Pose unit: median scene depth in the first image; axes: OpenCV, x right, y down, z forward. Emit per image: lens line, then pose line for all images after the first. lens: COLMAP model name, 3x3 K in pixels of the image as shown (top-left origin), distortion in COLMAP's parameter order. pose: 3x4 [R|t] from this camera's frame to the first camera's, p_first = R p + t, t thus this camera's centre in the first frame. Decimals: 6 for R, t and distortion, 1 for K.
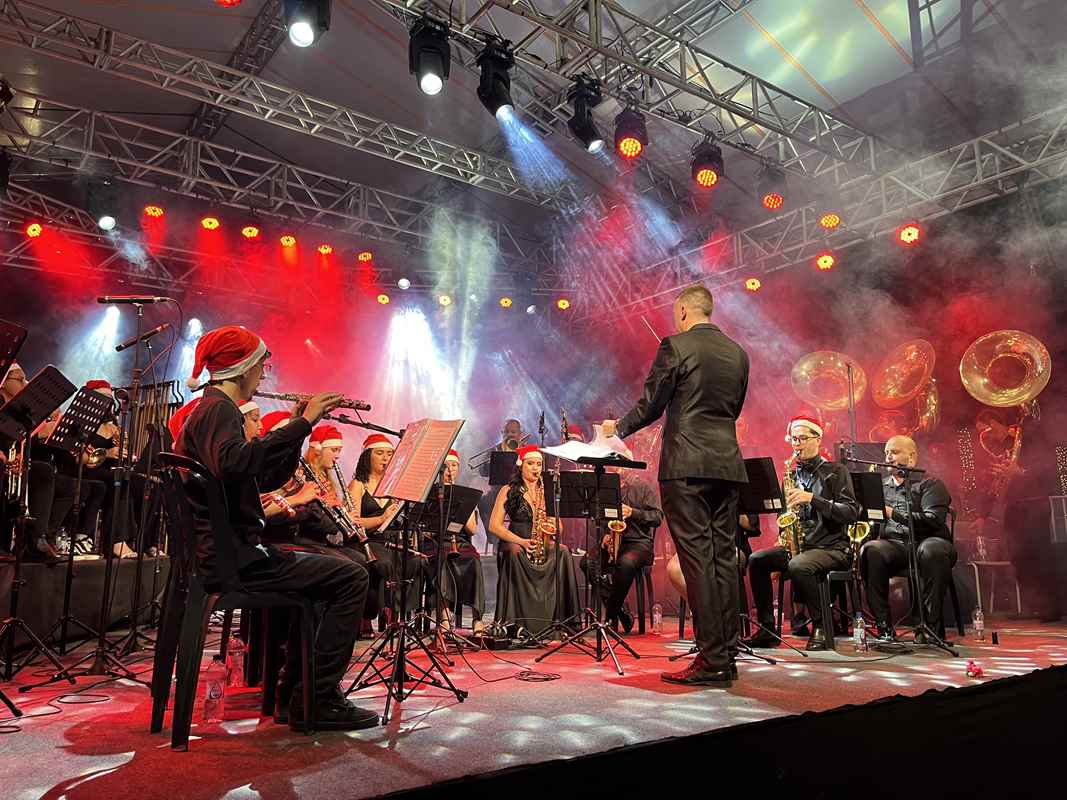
lens RADIAL K [[816.2, 0, 517.1], [0, 816.2, 401.7], [0, 0, 1]] dist [0.106314, -0.132127]
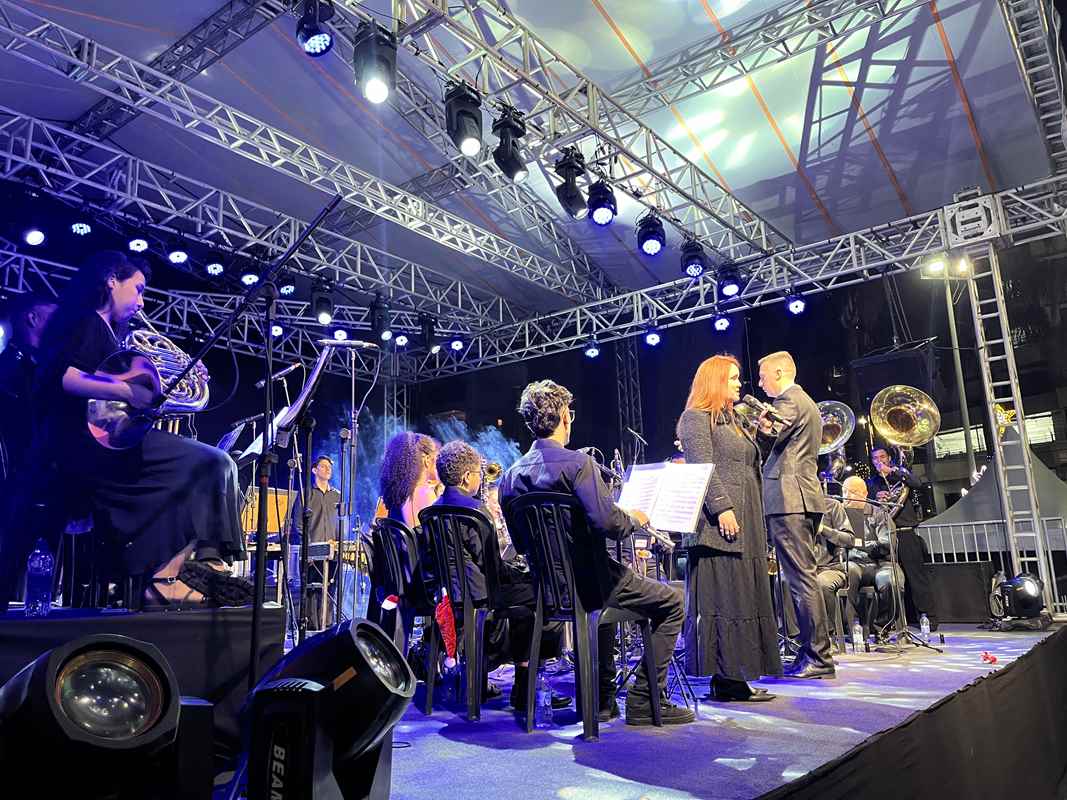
lens RADIAL K [[816.2, 0, 517.1], [0, 816.2, 401.7], [0, 0, 1]] dist [0.106314, -0.132127]
pose [[0.961984, 0.032659, 0.271144, -0.240570], [-0.021443, 0.998791, -0.044229, -0.005029], [-0.272261, 0.036733, 0.961522, -0.025100]]
